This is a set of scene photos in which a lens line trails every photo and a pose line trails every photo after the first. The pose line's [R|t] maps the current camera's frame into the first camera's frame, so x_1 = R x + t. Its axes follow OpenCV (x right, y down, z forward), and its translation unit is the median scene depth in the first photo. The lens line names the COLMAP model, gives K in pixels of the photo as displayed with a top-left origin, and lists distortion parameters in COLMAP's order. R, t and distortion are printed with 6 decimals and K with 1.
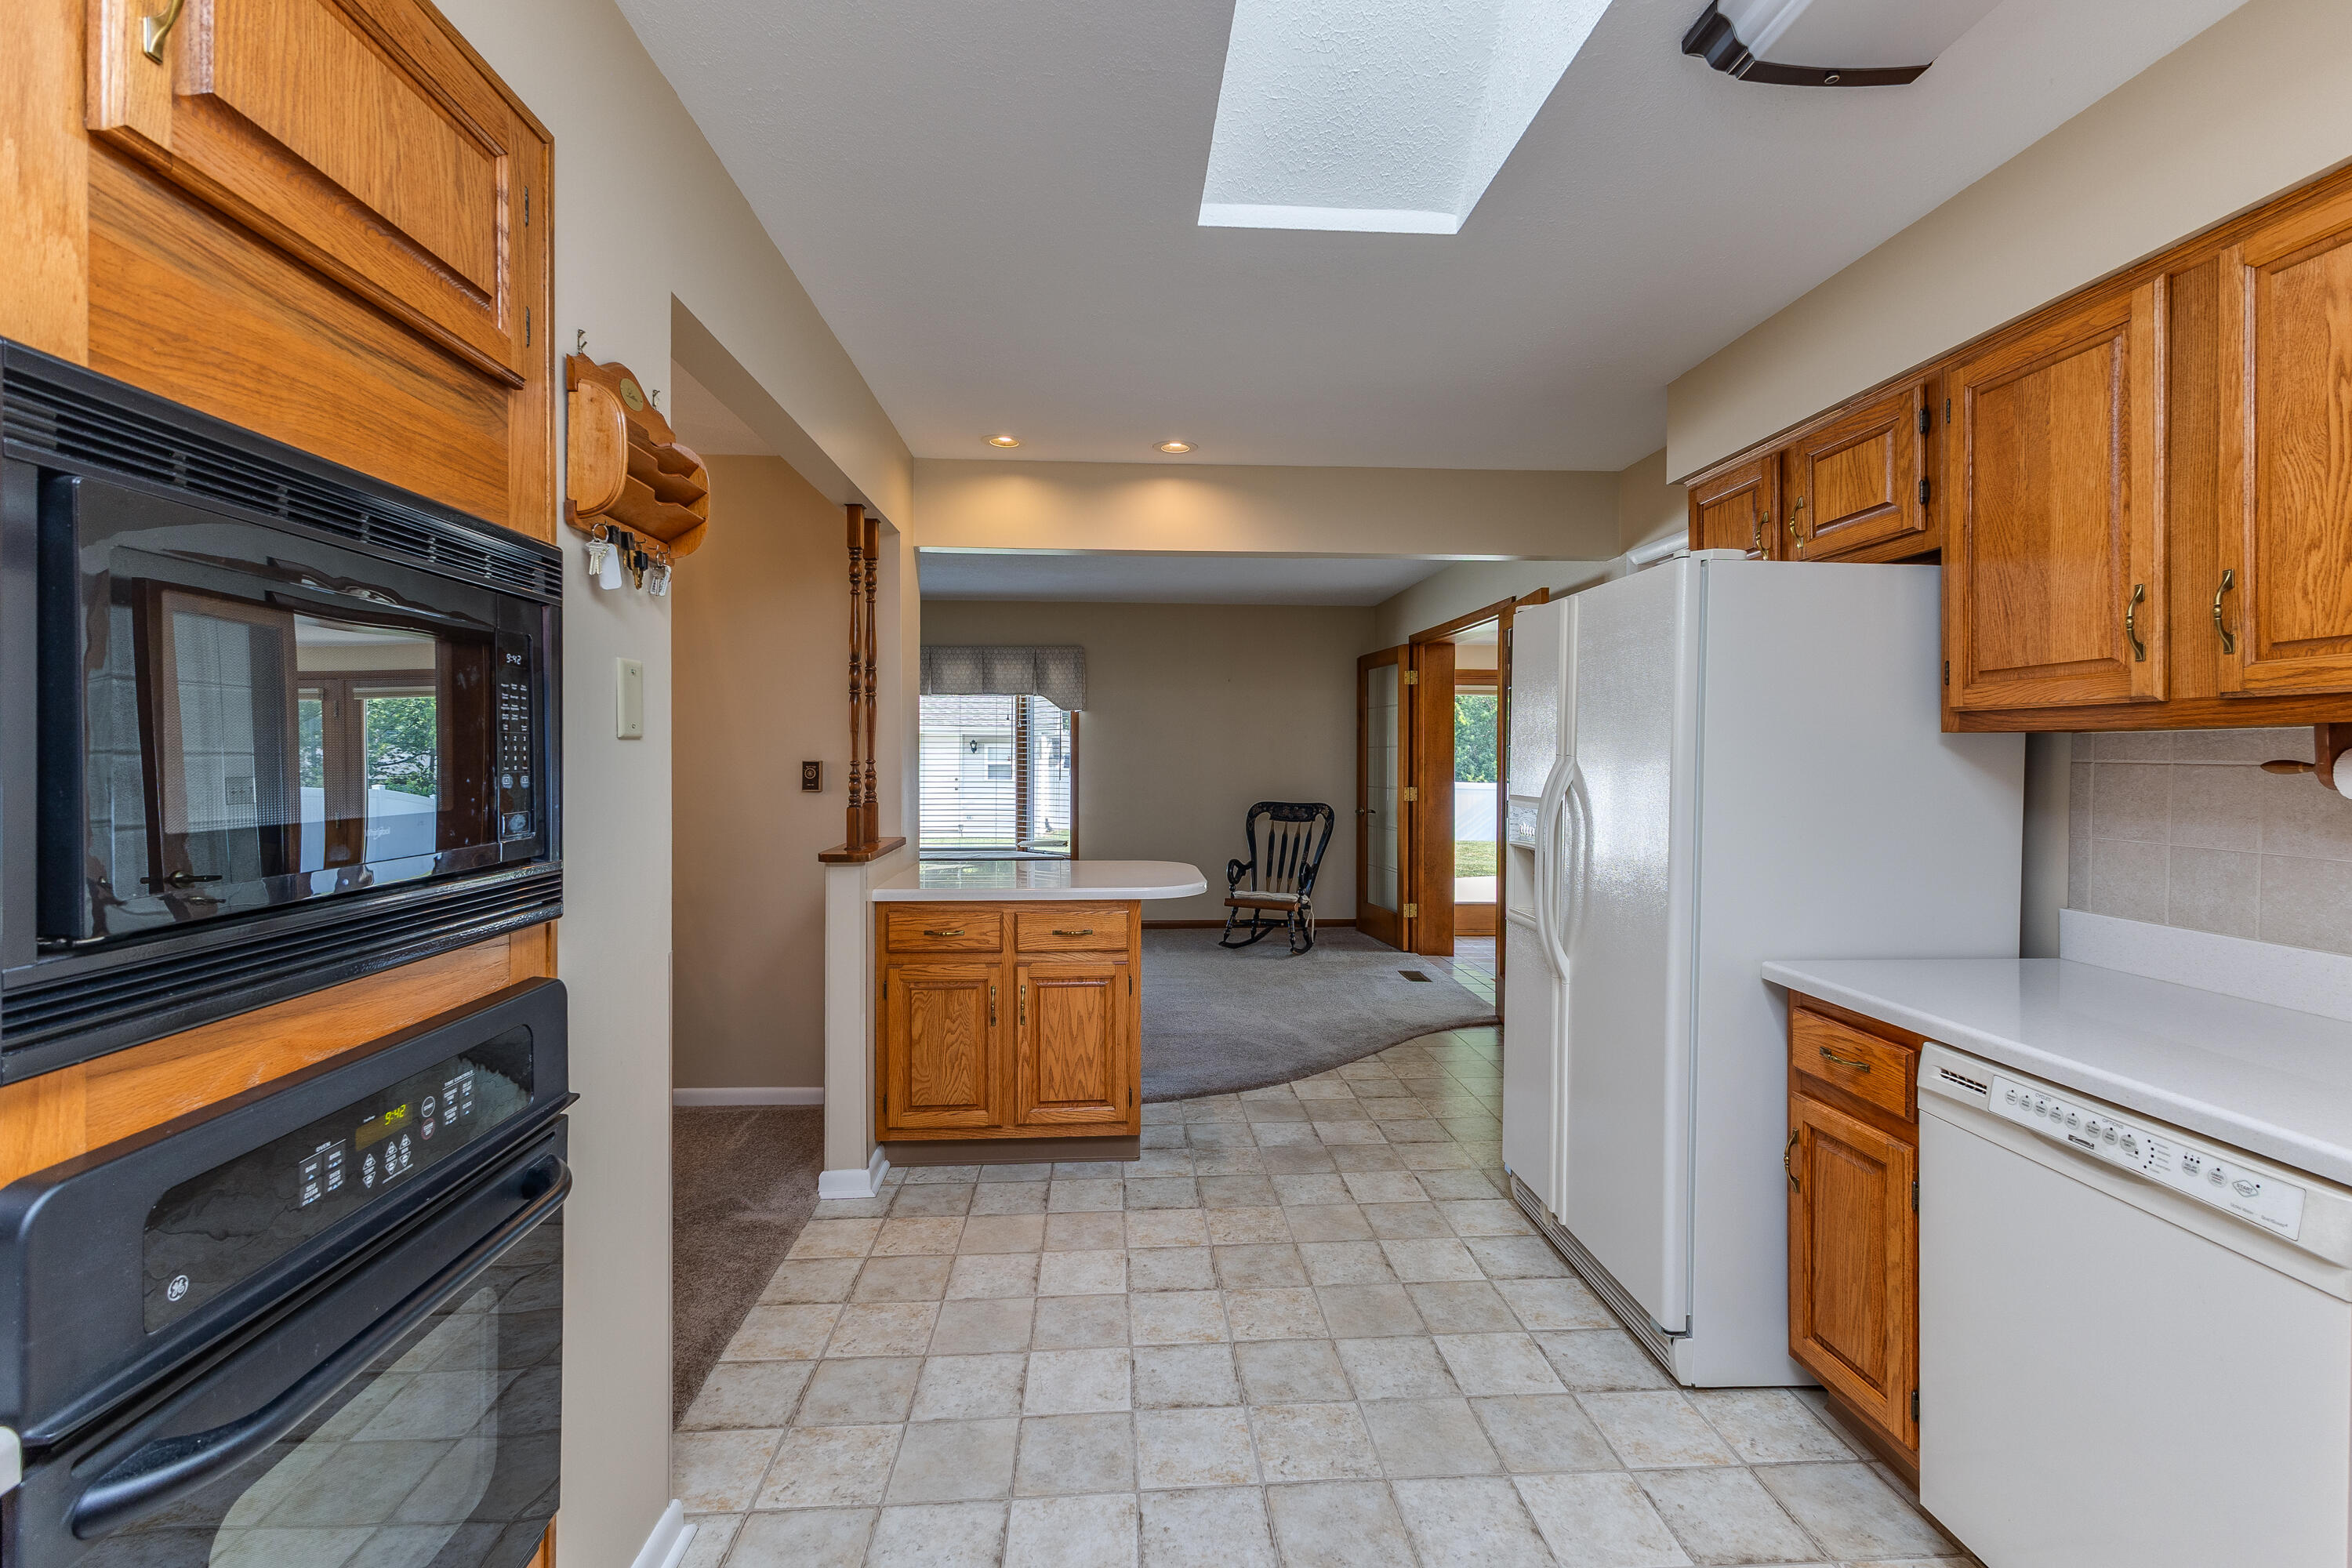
lens RADIAL K [[1031.8, 0, 1179.8], [0, 1031.8, 759.5], [0, 0, 1]] dist [0.012728, -0.001656]
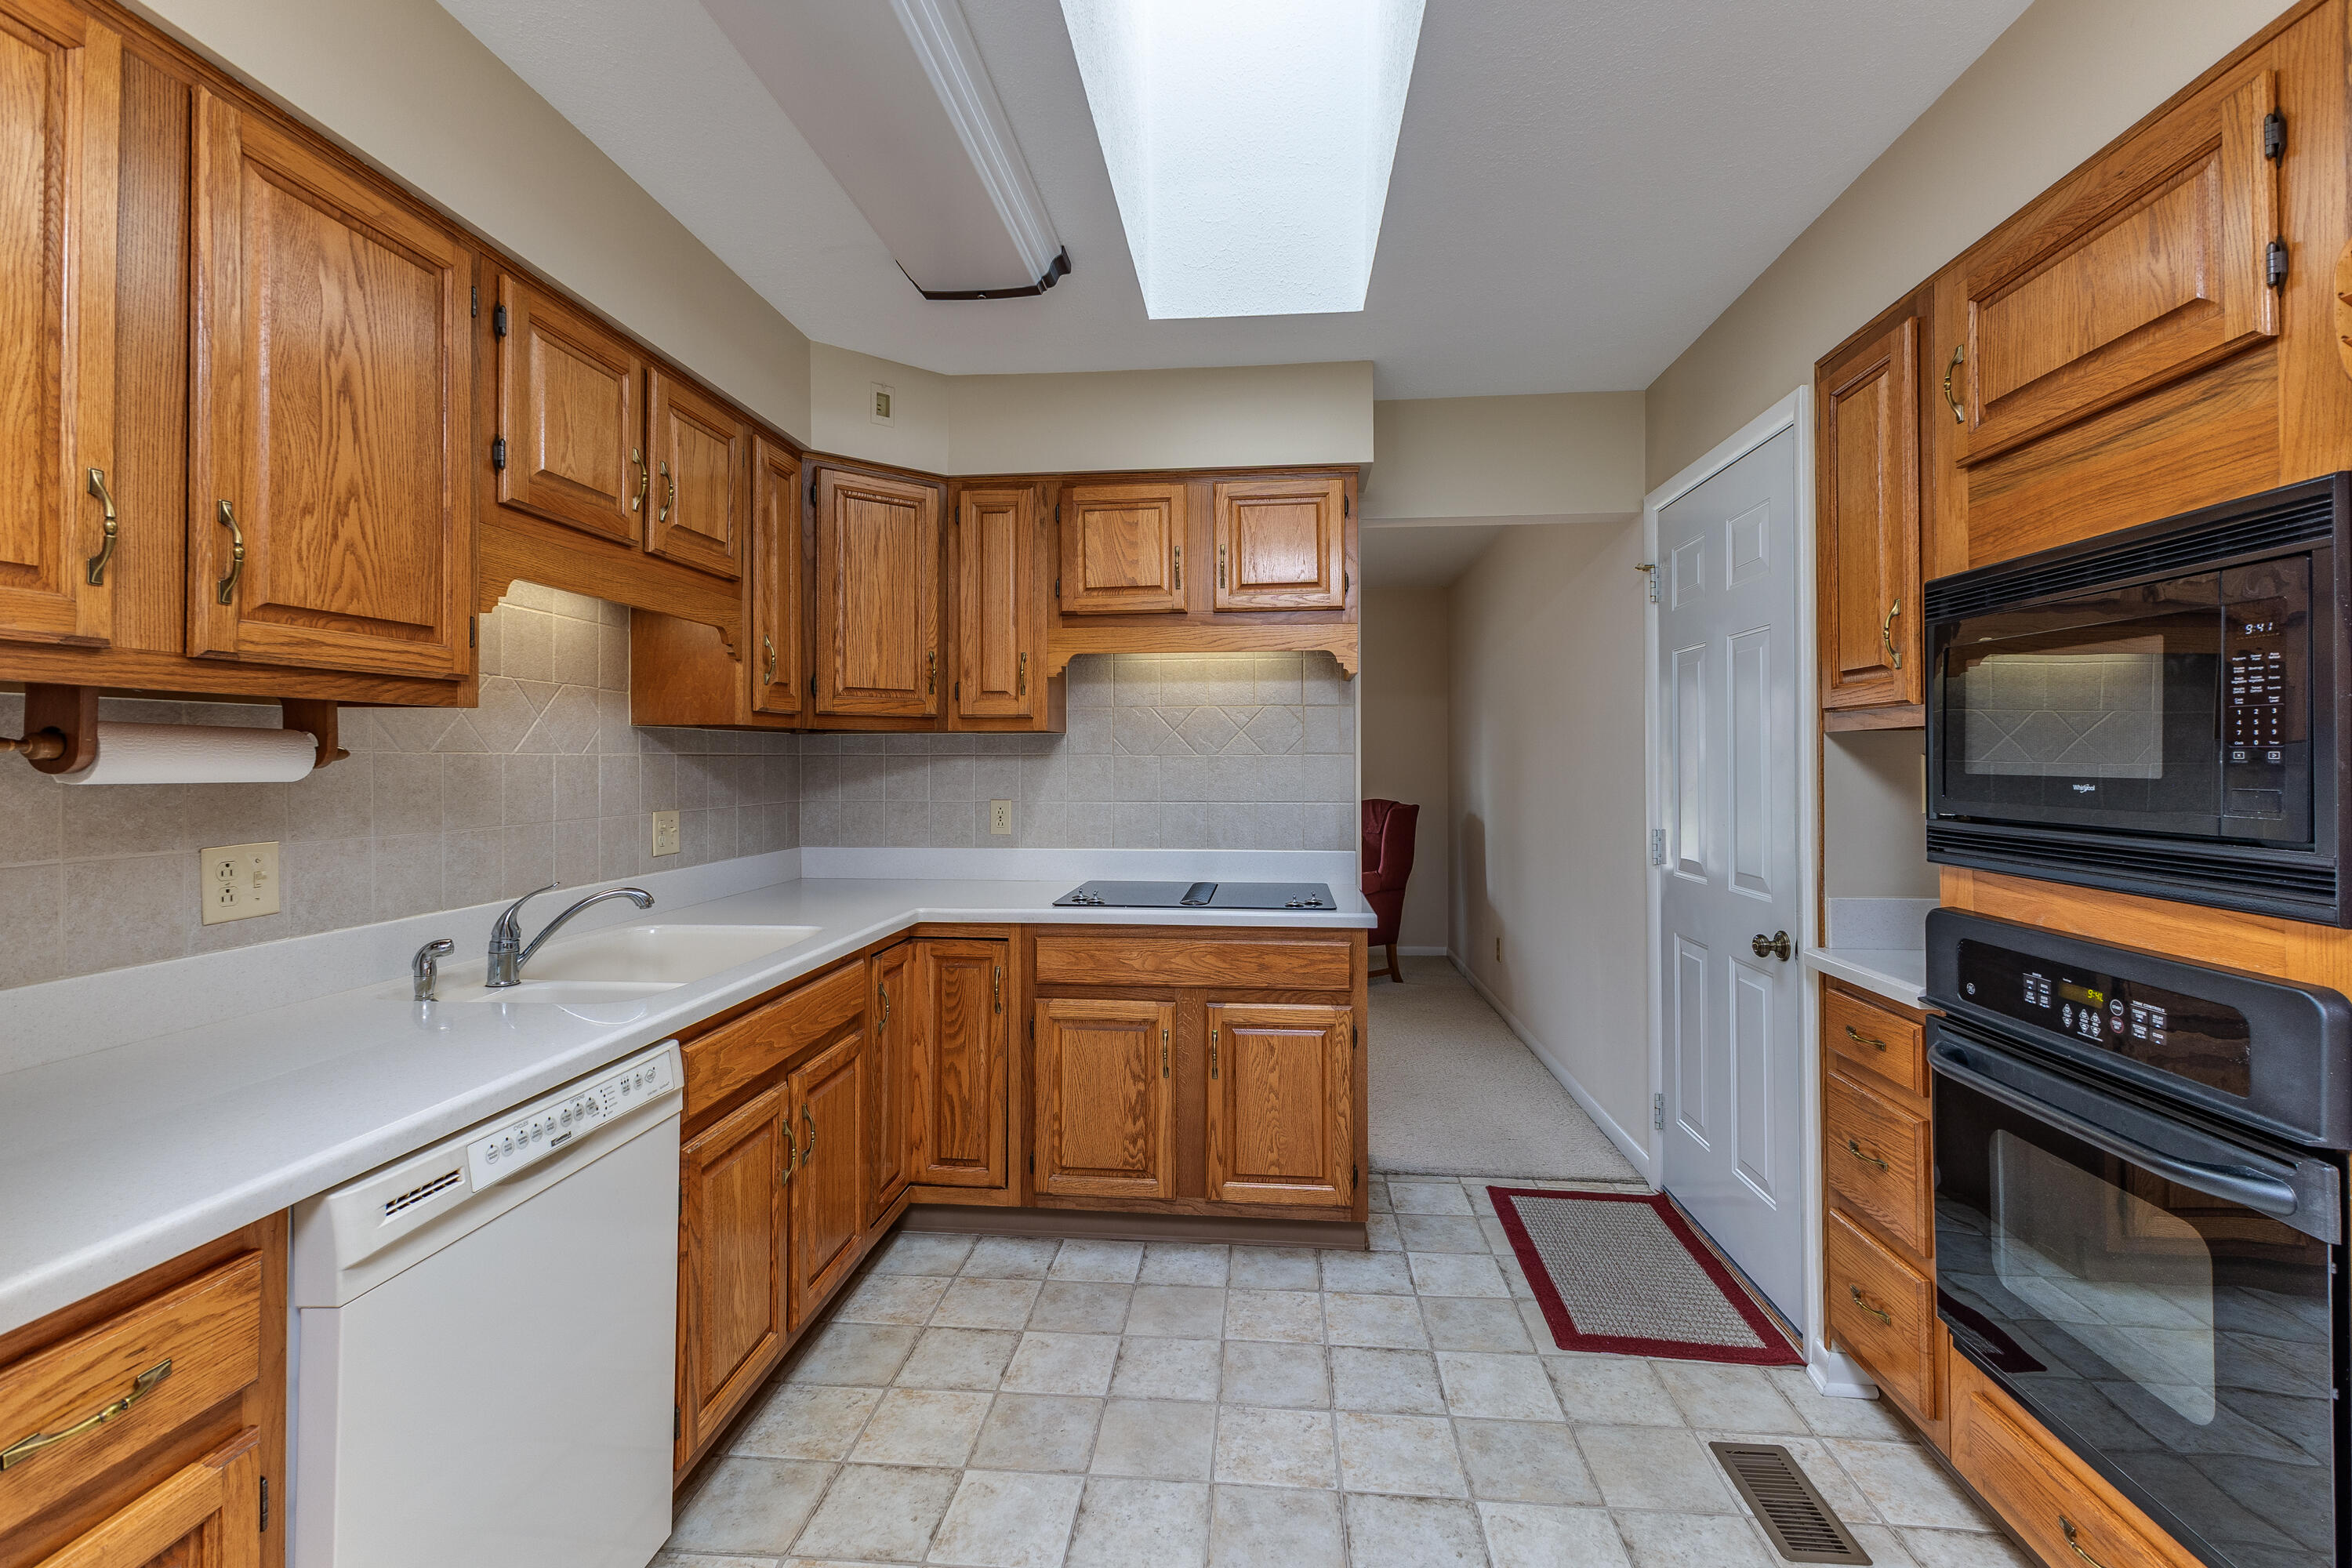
lens RADIAL K [[1031.8, 0, 1179.5], [0, 1031.8, 755.2], [0, 0, 1]] dist [0.012728, -0.001656]
pose [[-0.986756, -0.000192, 0.162212, 0.152303], [0.000027, 0.999999, 0.001349, 0.015652], [-0.162212, 0.001336, -0.986755, 1.796751]]
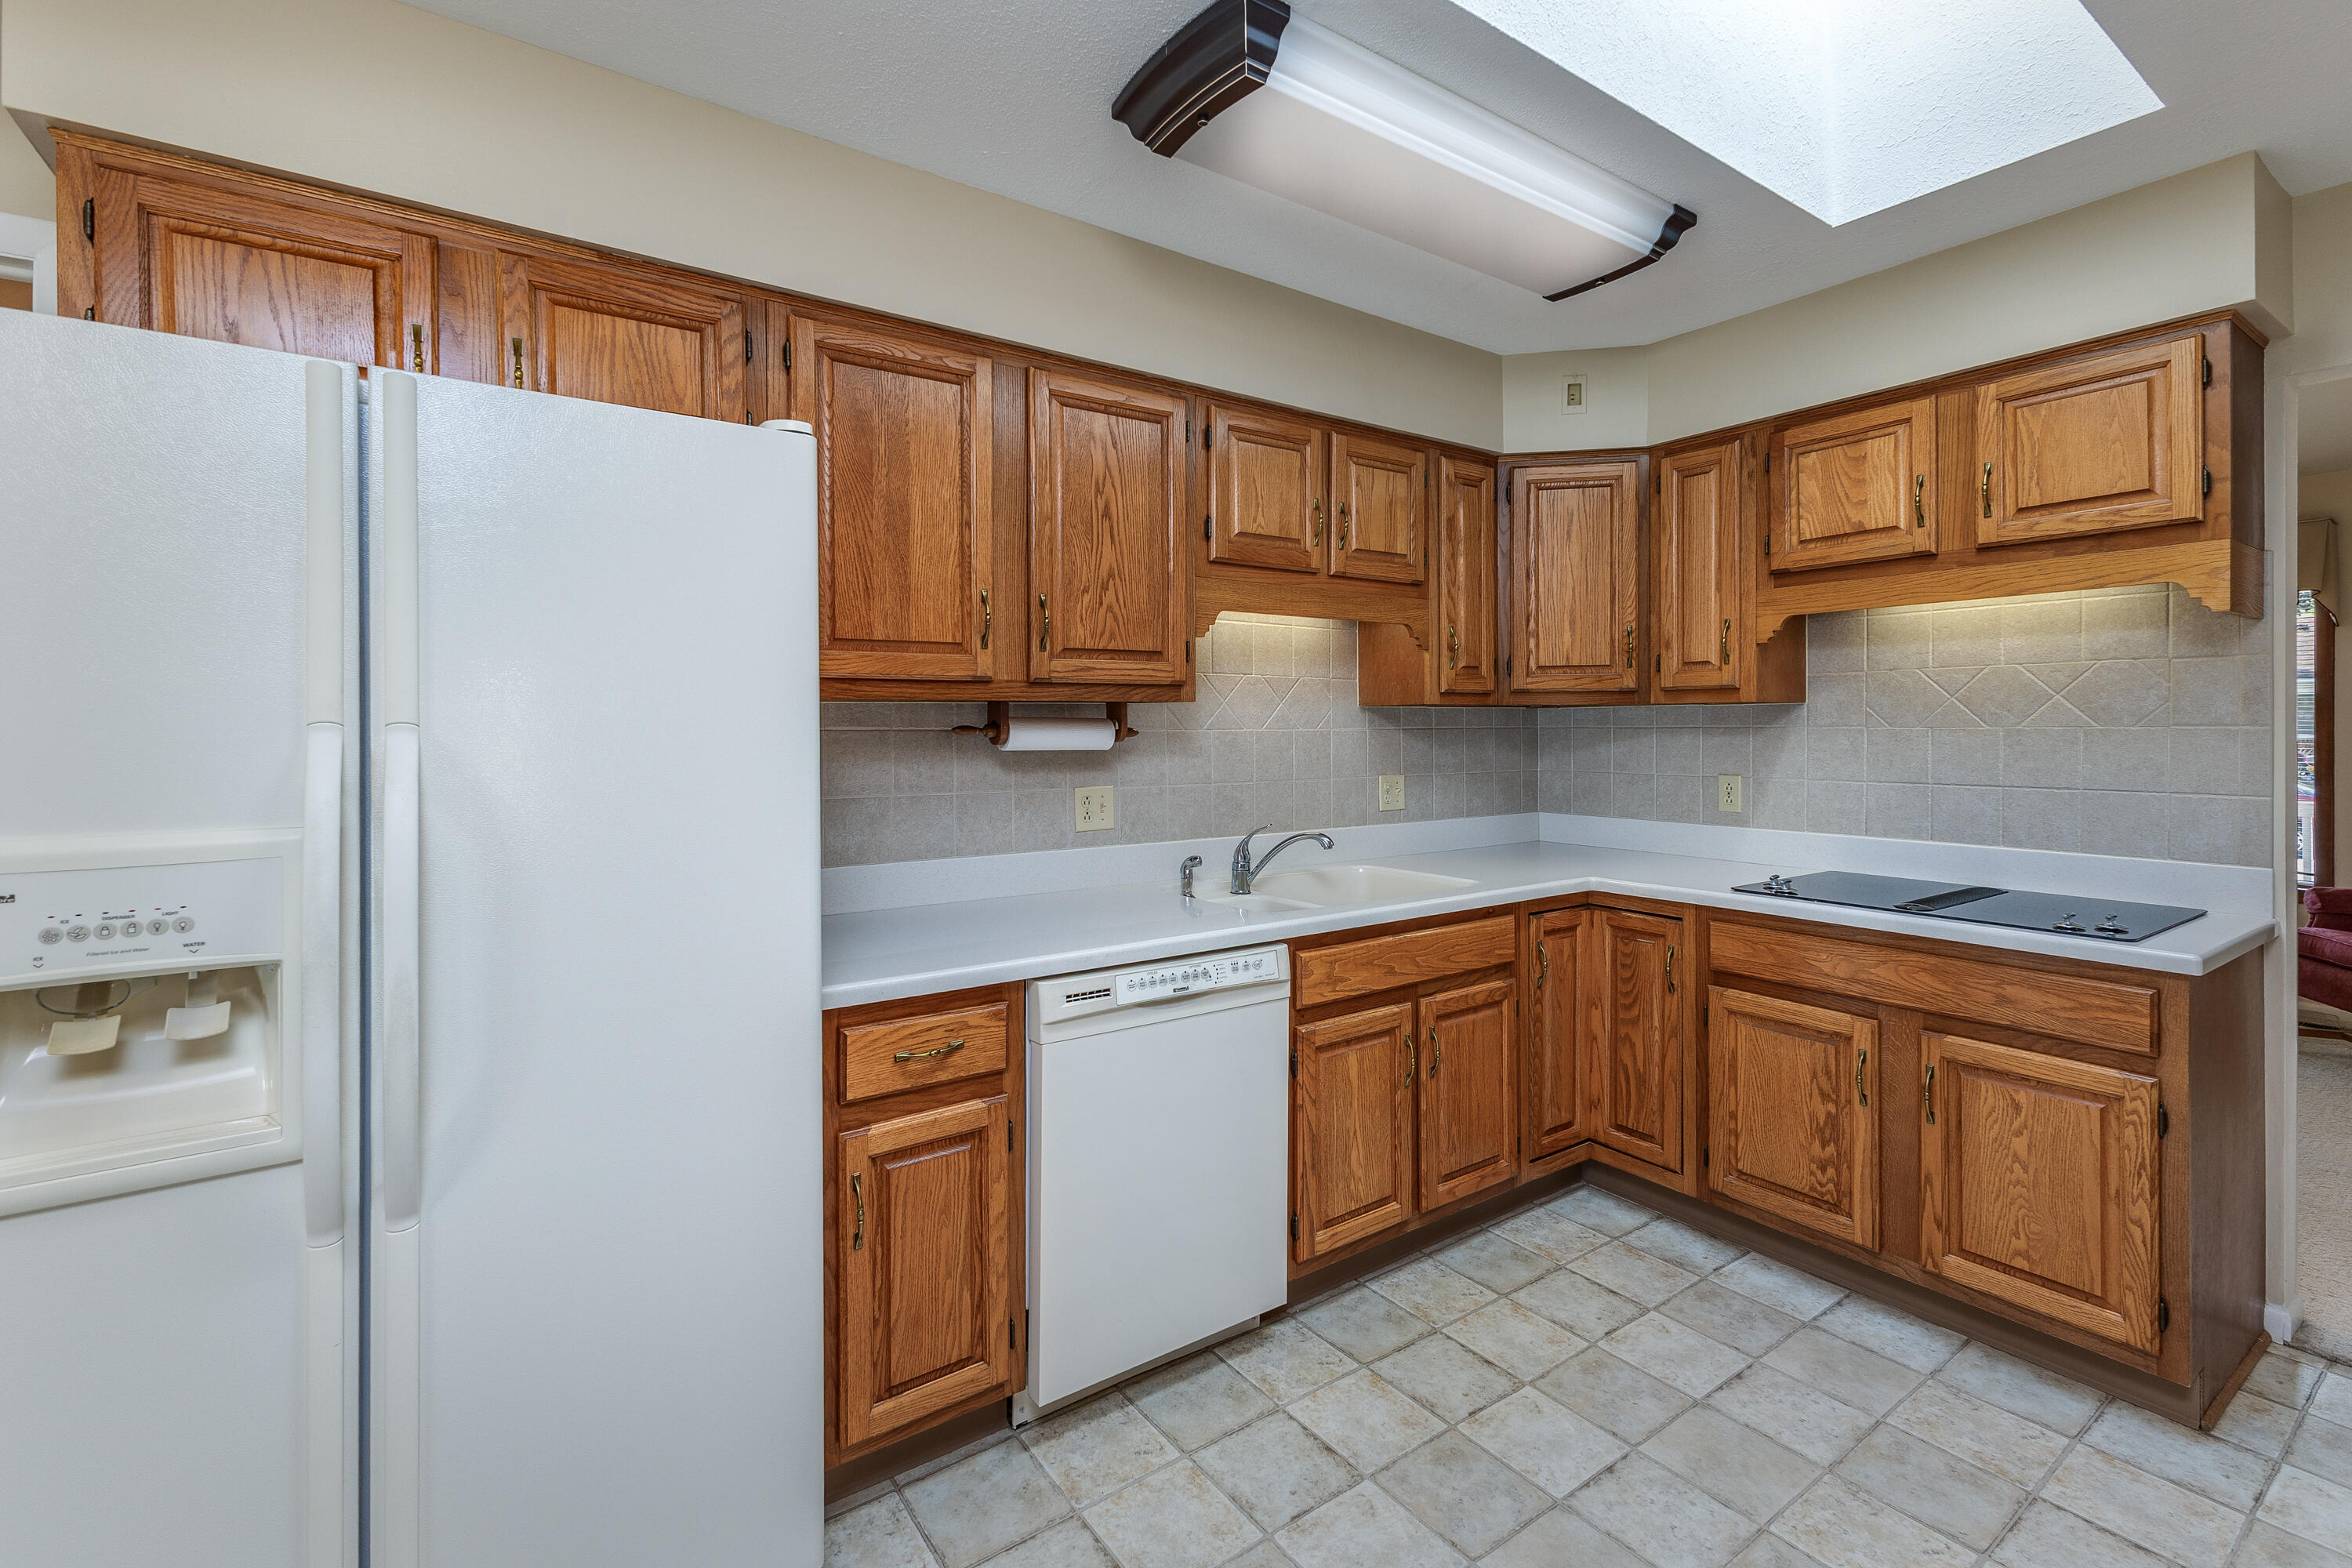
lens RADIAL K [[1031.8, 0, 1176.1], [0, 1031.8, 733.7], [0, 0, 1]] dist [0.012728, -0.001656]
pose [[-0.516464, -0.005999, 0.856288, -0.342352], [0.007939, 0.999899, 0.011794, -0.002993], [-0.856272, 0.012889, -0.516364, 1.696151]]
